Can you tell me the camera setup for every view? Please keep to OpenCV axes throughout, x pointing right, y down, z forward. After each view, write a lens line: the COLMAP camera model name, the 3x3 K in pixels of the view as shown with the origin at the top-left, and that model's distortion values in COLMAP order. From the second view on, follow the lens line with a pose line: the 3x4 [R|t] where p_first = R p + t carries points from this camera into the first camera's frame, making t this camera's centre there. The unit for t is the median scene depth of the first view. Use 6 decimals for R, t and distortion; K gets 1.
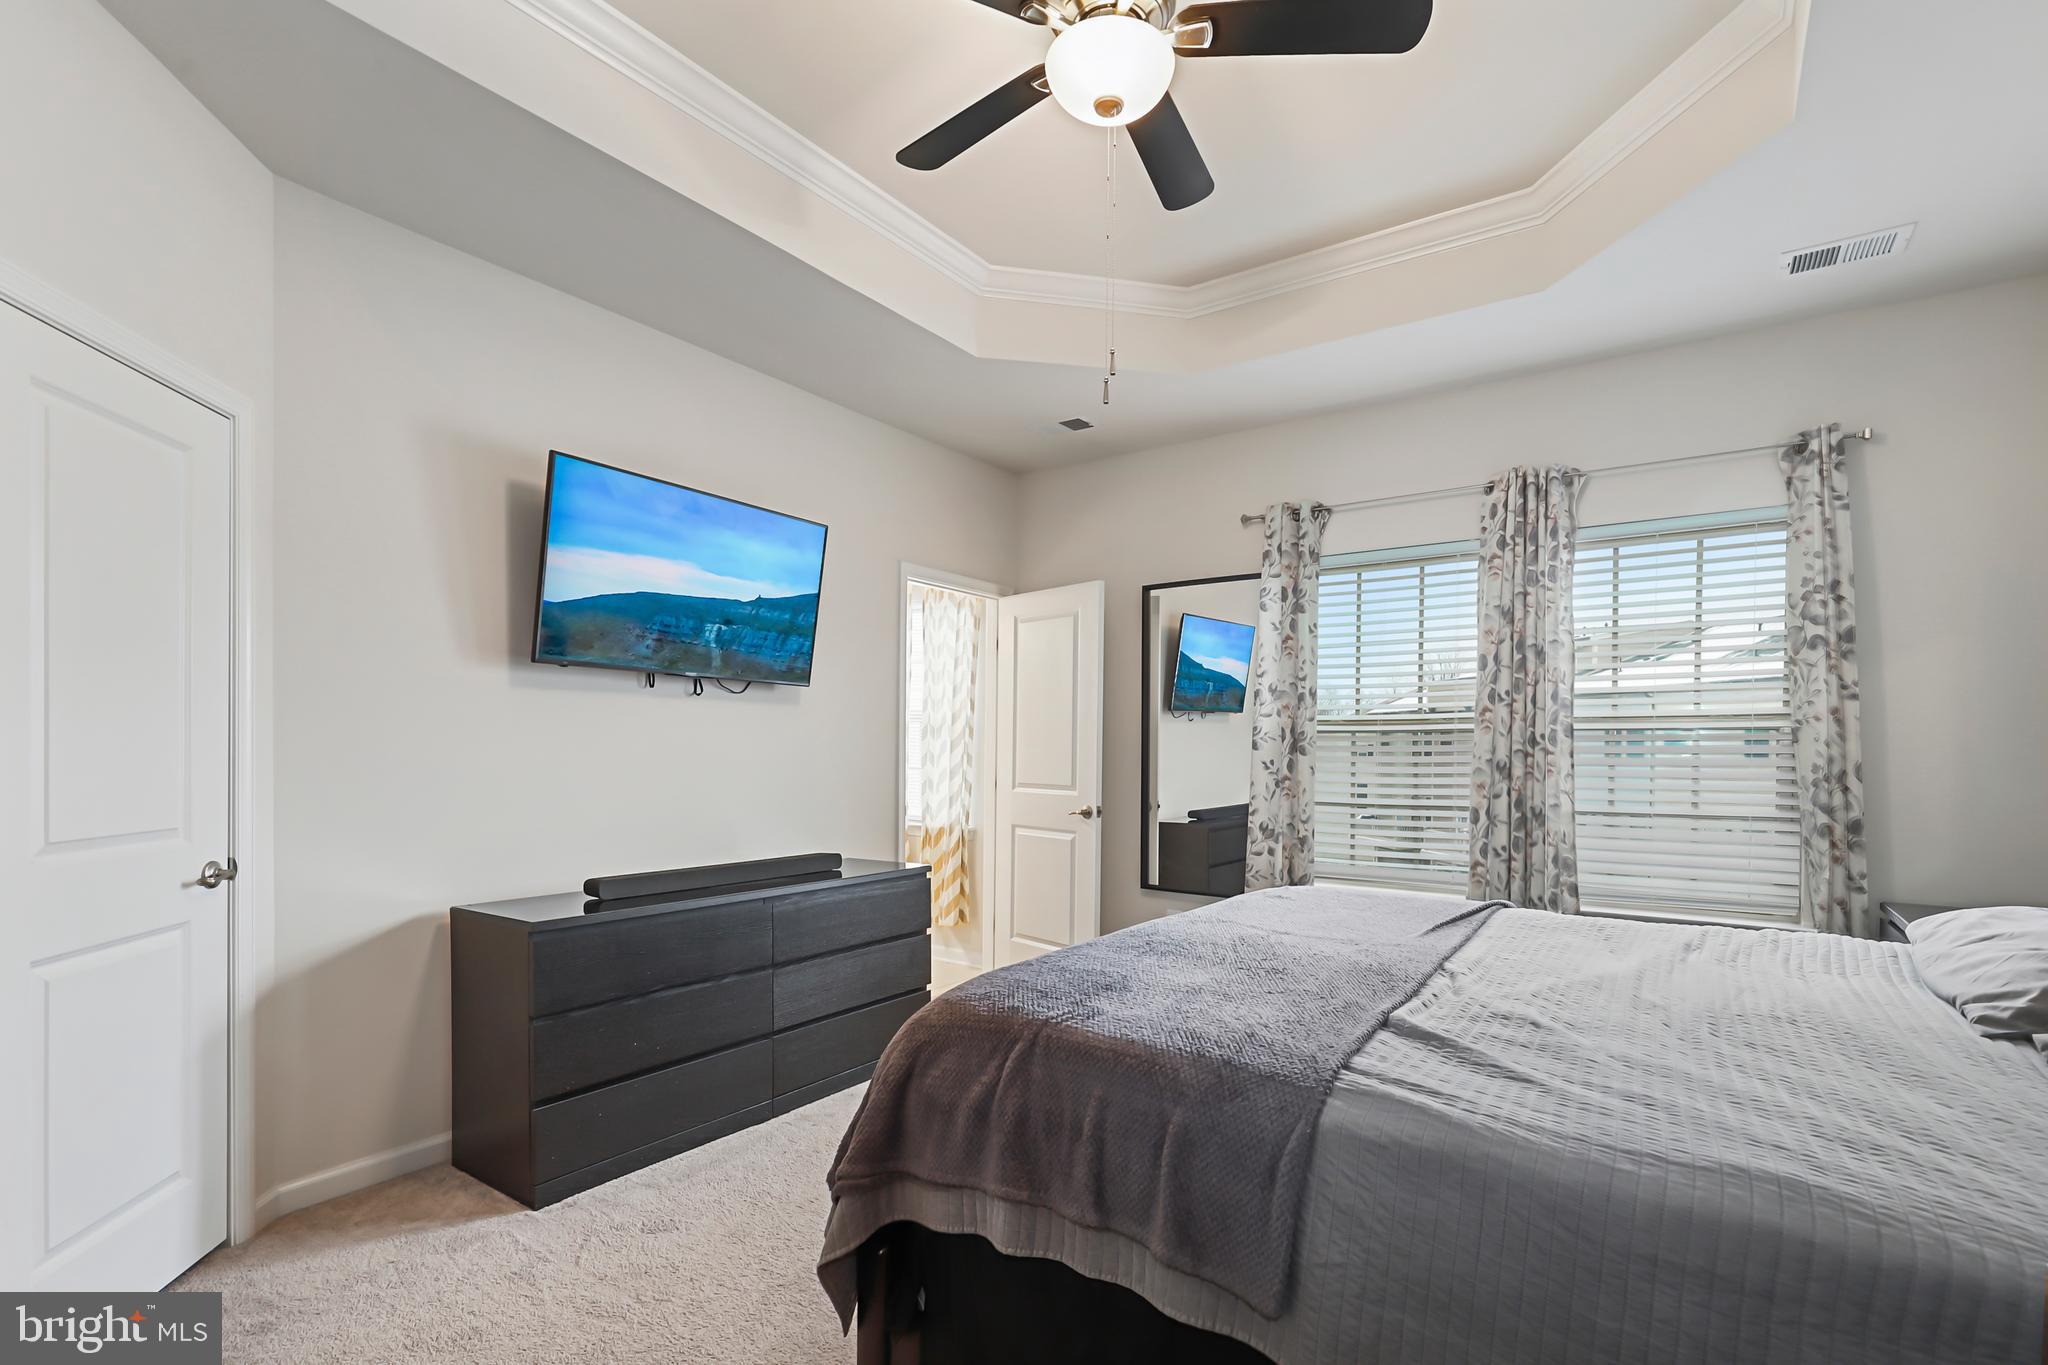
lens RADIAL K [[952.9, 0, 1029.3], [0, 952.9, 736.4], [0, 0, 1]] dist [-0.000464, -0.000016]
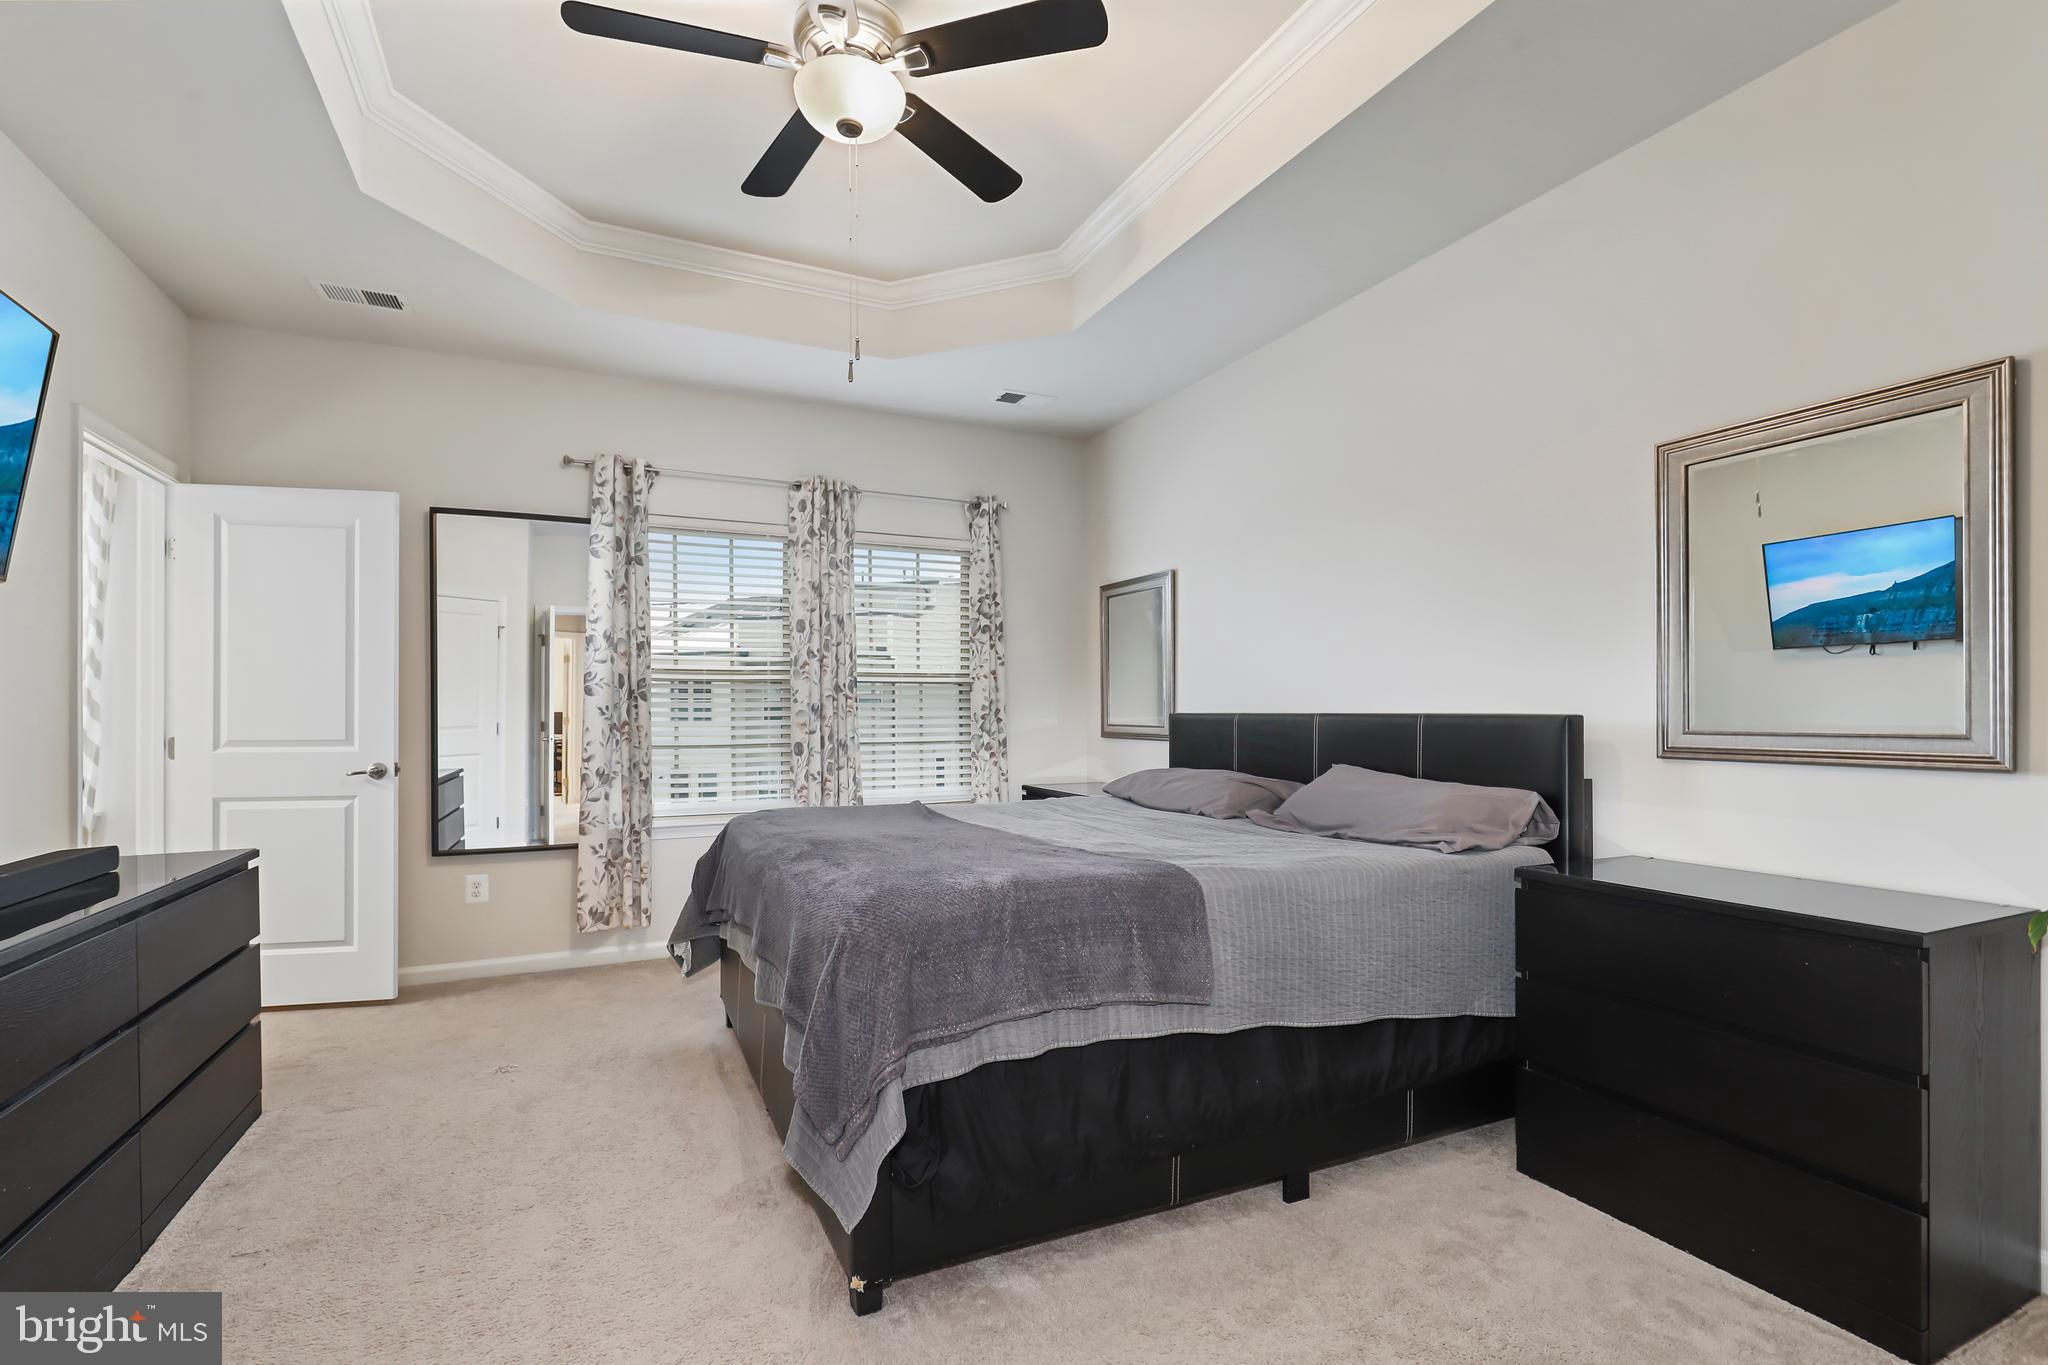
lens RADIAL K [[933.8, 0, 1024.0], [0, 933.8, 682.5], [0, 0, 1]] dist [0.000386, 0.000036]
pose [[0.496145, 0.021583, 0.867972, -0.445086], [-0.004516, 0.999742, -0.022278, 0.023065], [-0.868228, 0.007133, 0.496114, 0.143897]]
